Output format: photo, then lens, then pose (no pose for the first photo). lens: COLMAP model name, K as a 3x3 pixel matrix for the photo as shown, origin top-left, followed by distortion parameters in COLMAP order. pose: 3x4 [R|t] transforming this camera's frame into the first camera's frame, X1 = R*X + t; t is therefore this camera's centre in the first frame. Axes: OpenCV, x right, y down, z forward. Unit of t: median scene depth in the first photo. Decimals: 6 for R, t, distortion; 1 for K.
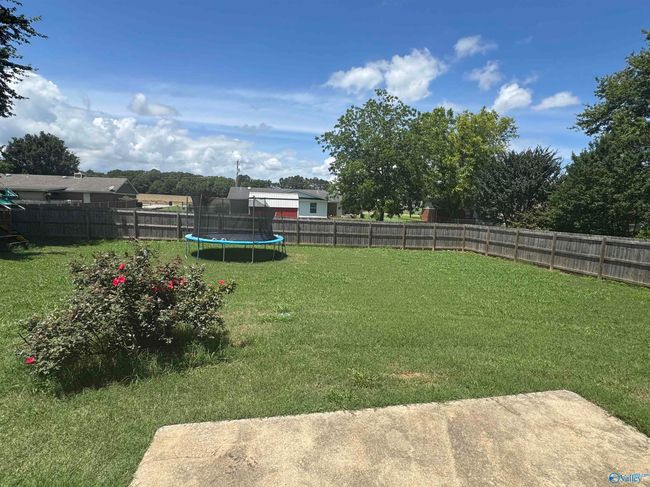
lens RADIAL K [[330.8, 0, 325.1], [0, 330.8, 241.5], [0, 0, 1]] dist [-0.002228, -0.000119]
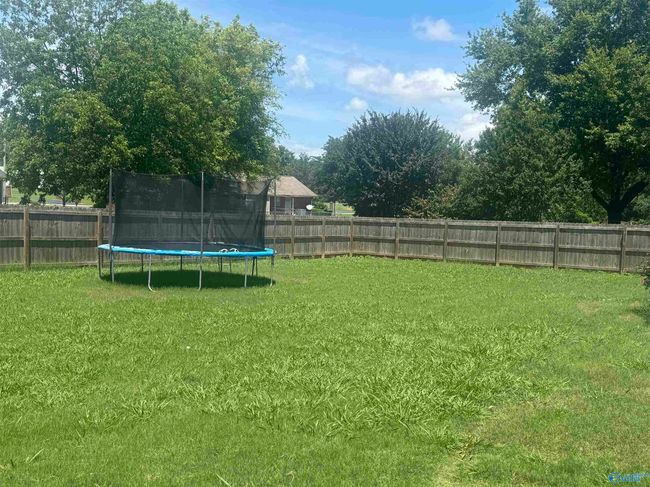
lens RADIAL K [[714.3, 0, 324.6], [0, 714.3, 244.1], [0, 0, 1]] dist [0.021782, 0.000000]
pose [[0.735123, -0.053907, 0.675788, -0.814687], [0.068266, 0.997653, 0.005322, -0.009959], [-0.674488, 0.042221, 0.737077, -0.043156]]
